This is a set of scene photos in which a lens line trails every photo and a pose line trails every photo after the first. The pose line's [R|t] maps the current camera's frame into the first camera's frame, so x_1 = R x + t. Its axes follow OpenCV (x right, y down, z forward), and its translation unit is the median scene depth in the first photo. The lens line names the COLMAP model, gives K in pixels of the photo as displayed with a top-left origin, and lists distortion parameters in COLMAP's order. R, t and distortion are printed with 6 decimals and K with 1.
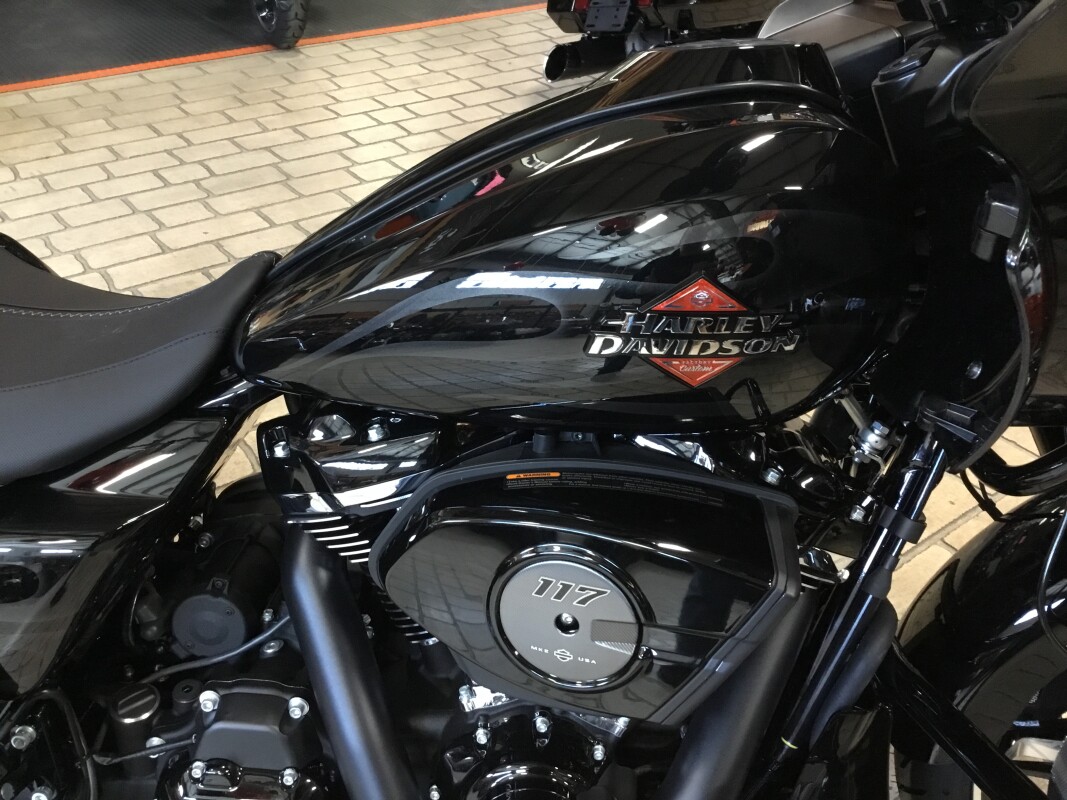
lens RADIAL K [[973.2, 0, 532.6], [0, 973.2, 403.9], [0, 0, 1]] dist [-0.013922, 0.000000]
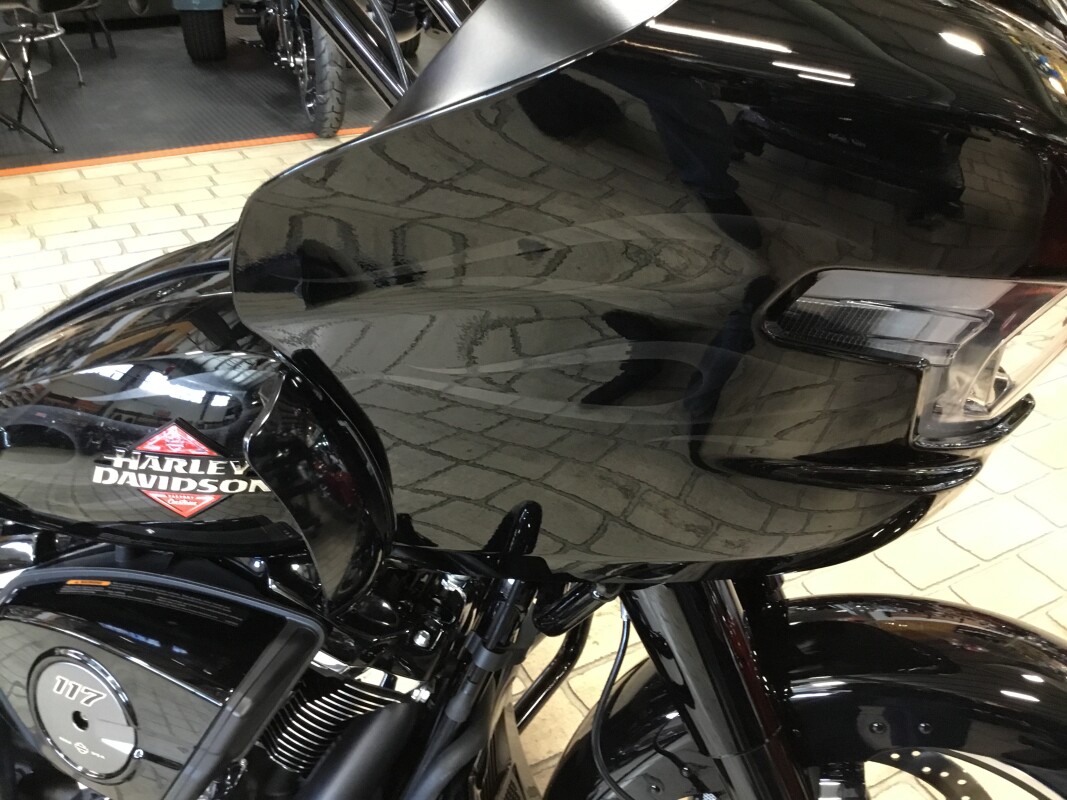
lens RADIAL K [[973.2, 0, 535.9], [0, 973.2, 398.6], [0, 0, 1]] dist [-0.013922, 0.000000]
pose [[0.992759, 0.064255, -0.101490, 0.611556], [-0.072279, 0.994372, -0.077466, -0.087984], [0.095942, 0.084241, 0.991816, -0.078647]]
